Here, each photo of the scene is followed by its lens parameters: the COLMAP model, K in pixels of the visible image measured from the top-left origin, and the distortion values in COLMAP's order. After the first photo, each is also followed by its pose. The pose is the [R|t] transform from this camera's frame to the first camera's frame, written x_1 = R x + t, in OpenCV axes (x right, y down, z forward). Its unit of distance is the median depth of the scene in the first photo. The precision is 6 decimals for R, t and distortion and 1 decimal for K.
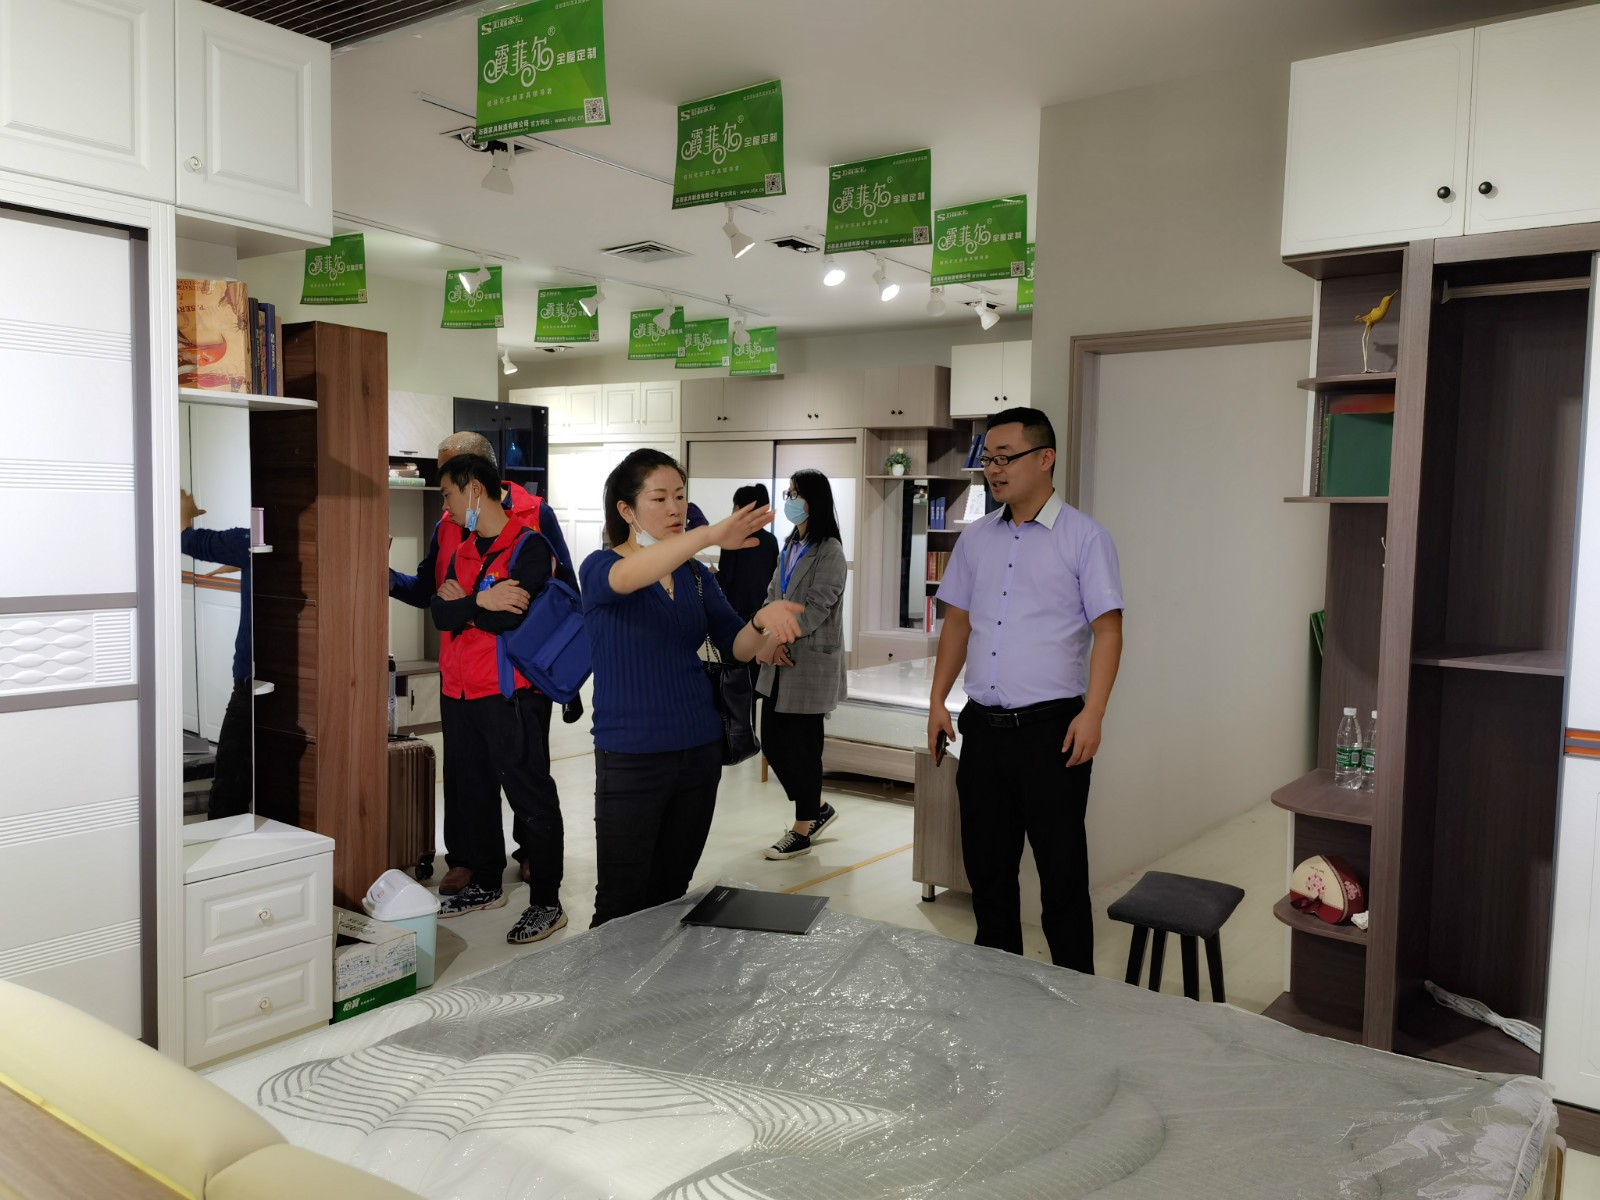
lens RADIAL K [[1232.2, 0, 819.7], [0, 1232.2, 602.2], [0, 0, 1]] dist [0.100353, -0.106149]
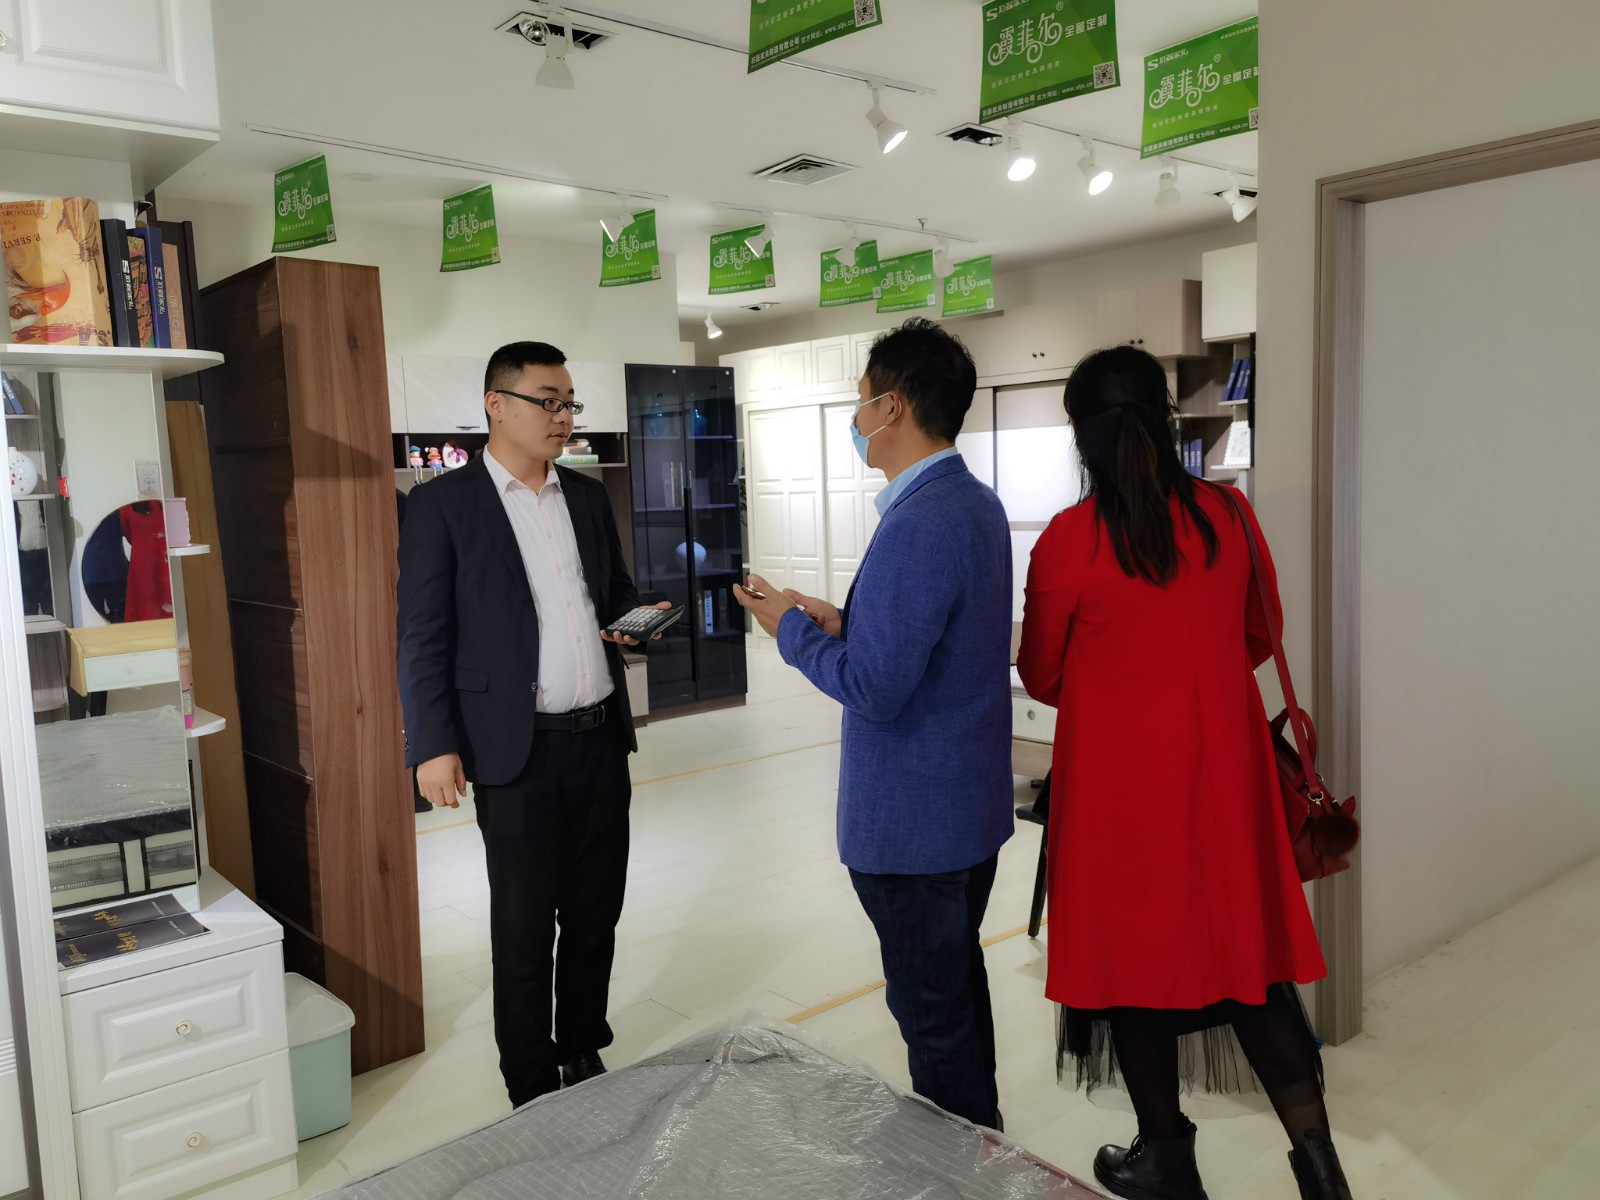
lens RADIAL K [[1232.2, 0, 805.6], [0, 1232.2, 608.0], [0, 0, 1]] dist [0.100353, -0.106149]
pose [[0.970219, -0.029671, -0.240405, 0.058196], [0.037548, 0.998895, 0.028248, -0.007603], [0.239302, -0.036434, 0.970261, 0.170216]]
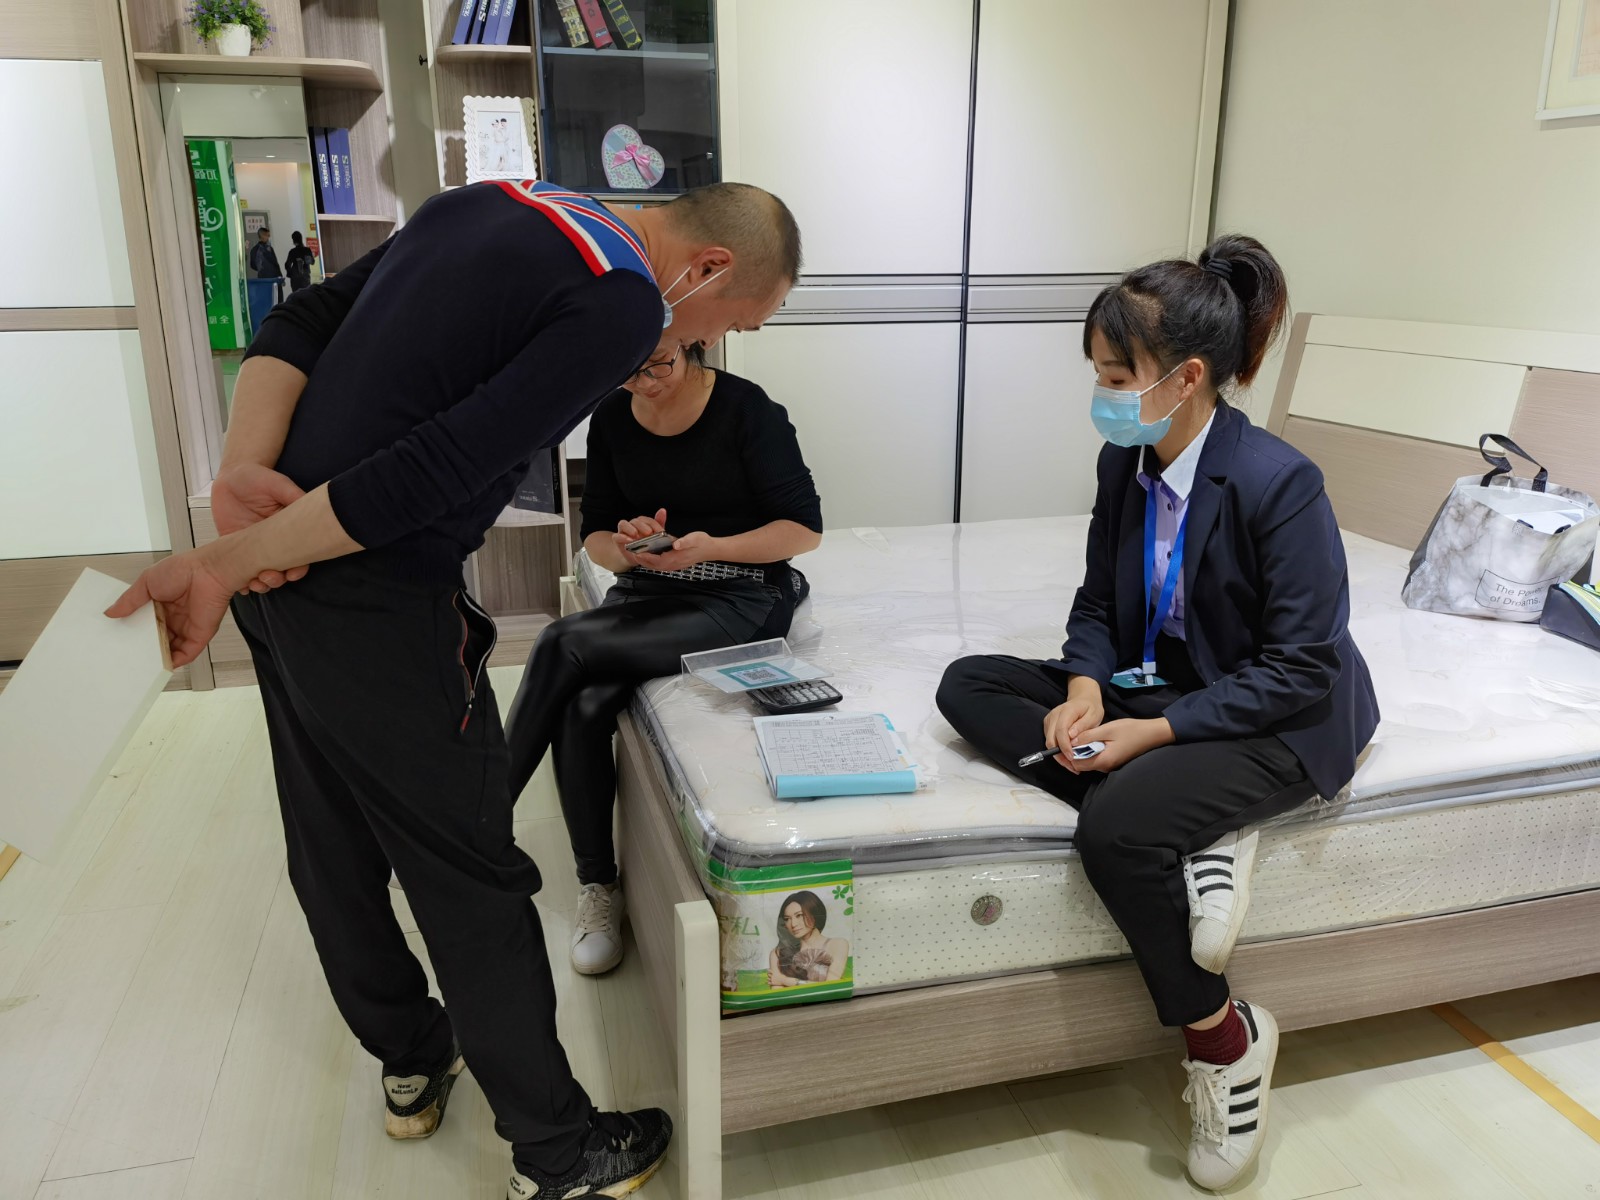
lens RADIAL K [[1232.2, 0, 795.3], [0, 1232.2, 613.6], [0, 0, 1]] dist [0.100353, -0.106149]
pose [[0.630922, -0.232852, 0.740079, -0.202119], [0.066676, 0.966644, 0.247295, -0.035167], [-0.772975, -0.106678, 0.625403, 0.876029]]
